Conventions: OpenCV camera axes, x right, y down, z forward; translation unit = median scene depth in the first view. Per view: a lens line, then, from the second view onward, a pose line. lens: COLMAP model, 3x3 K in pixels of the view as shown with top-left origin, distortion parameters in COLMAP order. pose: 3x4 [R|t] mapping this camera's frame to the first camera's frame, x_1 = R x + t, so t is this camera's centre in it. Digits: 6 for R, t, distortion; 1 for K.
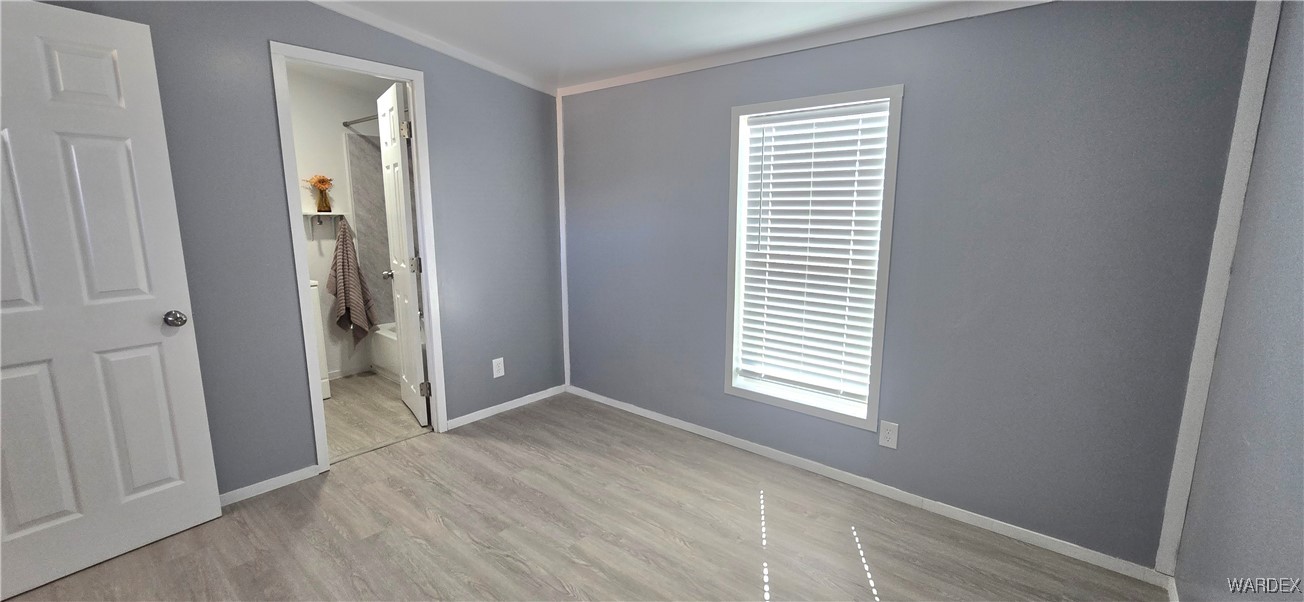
lens RADIAL K [[532.0, 0, 652.0], [0, 532.0, 301.0], [0, 0, 1]] dist [0.002423, -0.000273]
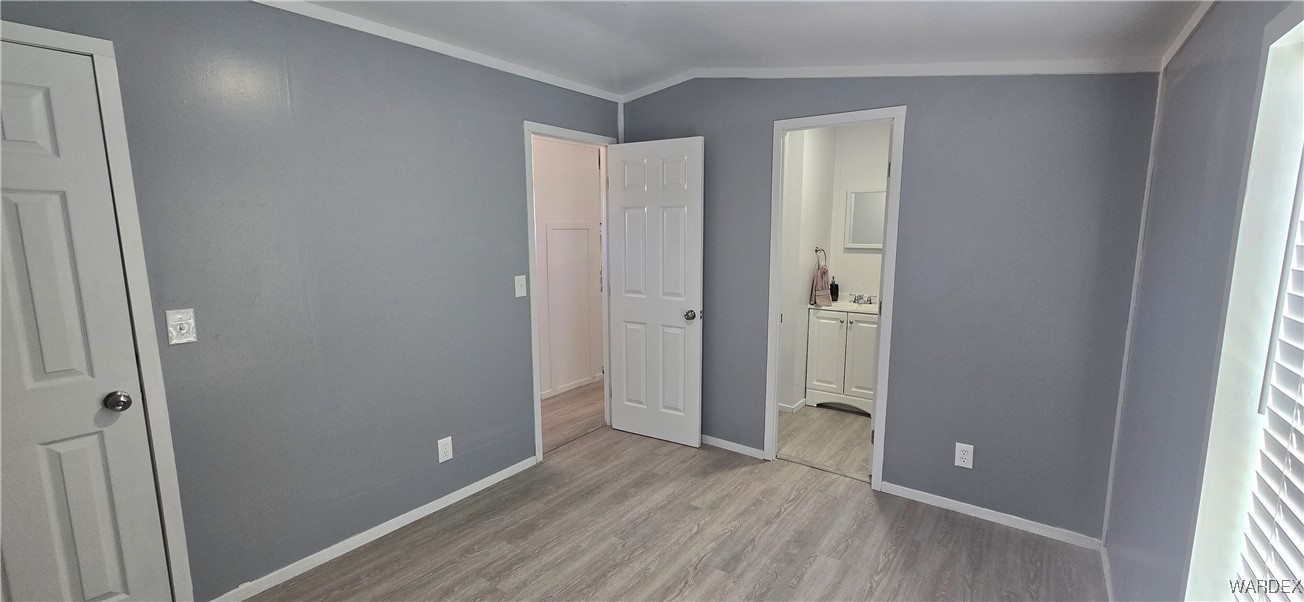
lens RADIAL K [[532.0, 0, 652.0], [0, 532.0, 301.0], [0, 0, 1]] dist [0.002423, -0.000273]
pose [[0.069437, 0.136986, -0.988136, 0.570265], [-0.168652, 0.977881, 0.123713, -0.156330], [0.983227, 0.158061, 0.091005, 0.611515]]
